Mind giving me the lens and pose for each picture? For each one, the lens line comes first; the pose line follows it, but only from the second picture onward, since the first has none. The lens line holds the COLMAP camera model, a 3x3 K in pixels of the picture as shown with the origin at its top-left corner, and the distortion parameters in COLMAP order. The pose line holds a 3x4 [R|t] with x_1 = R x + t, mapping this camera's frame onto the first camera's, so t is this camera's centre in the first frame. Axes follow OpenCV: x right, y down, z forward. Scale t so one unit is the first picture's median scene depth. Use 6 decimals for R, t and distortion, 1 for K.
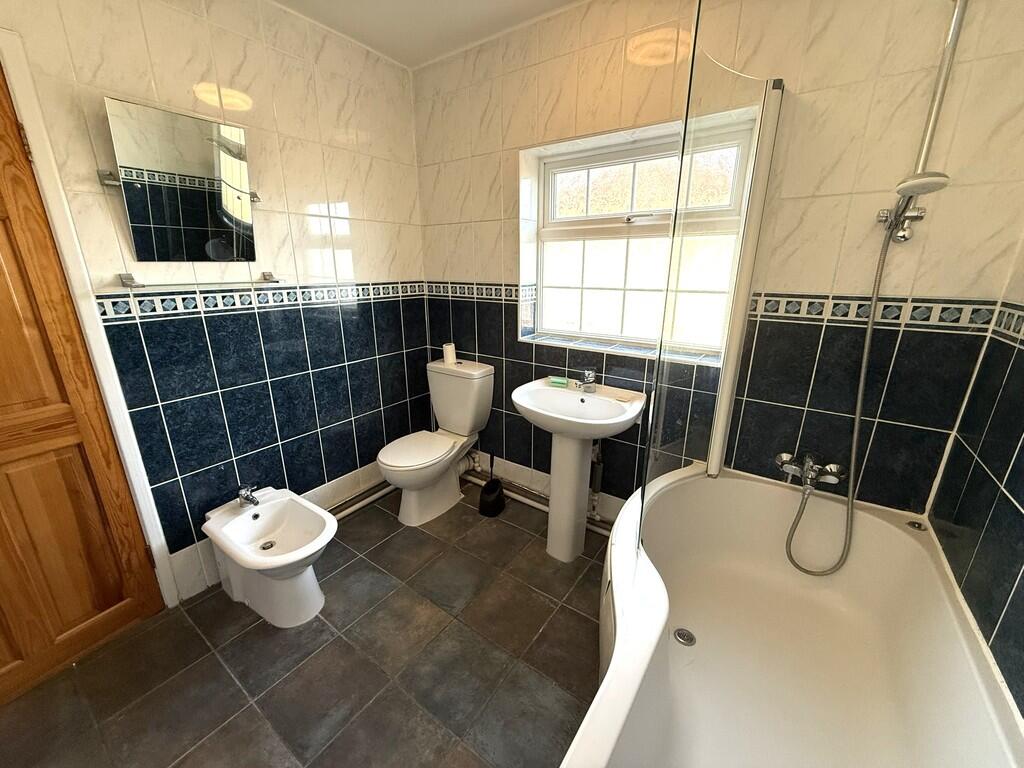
lens RADIAL K [[409.5, 0, 507.8], [0, 409.5, 384.0], [0, 0, 1]] dist [0.000825, 0.000157]
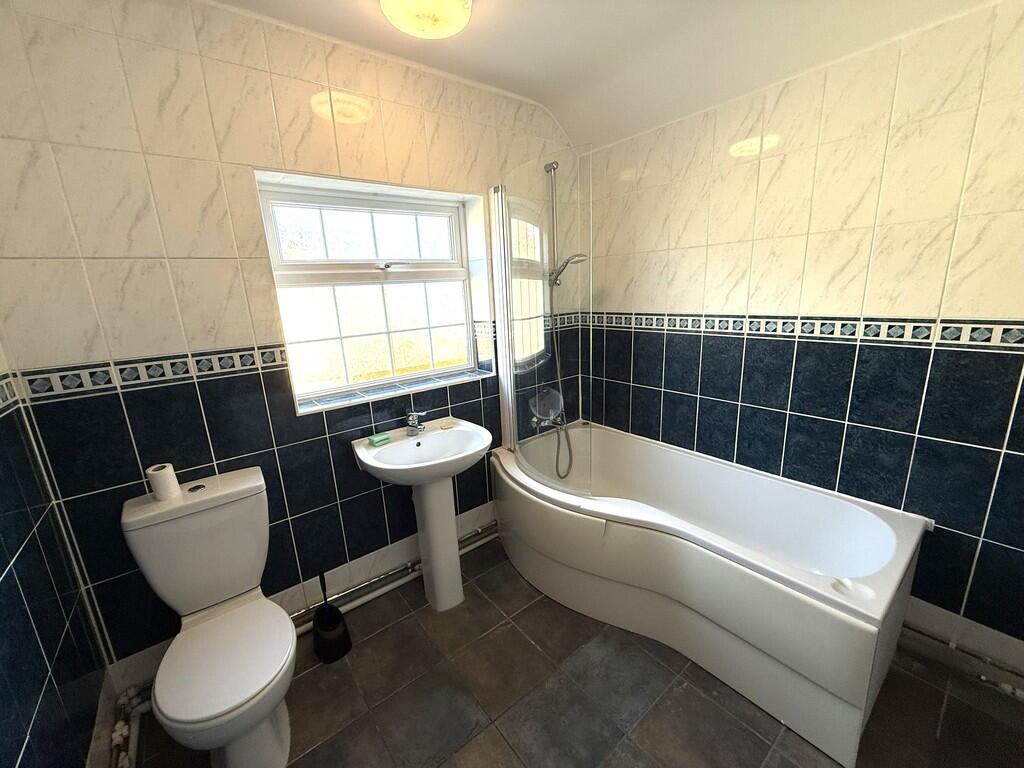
lens RADIAL K [[409.5, 0, 509.6], [0, 409.5, 385.4], [0, 0, 1]] dist [0.000825, 0.000157]
pose [[0.275940, -0.233380, 0.932412, -0.614926], [0.322591, 0.936294, 0.138883, -0.150929], [-0.905424, 0.262464, 0.333647, 0.419137]]
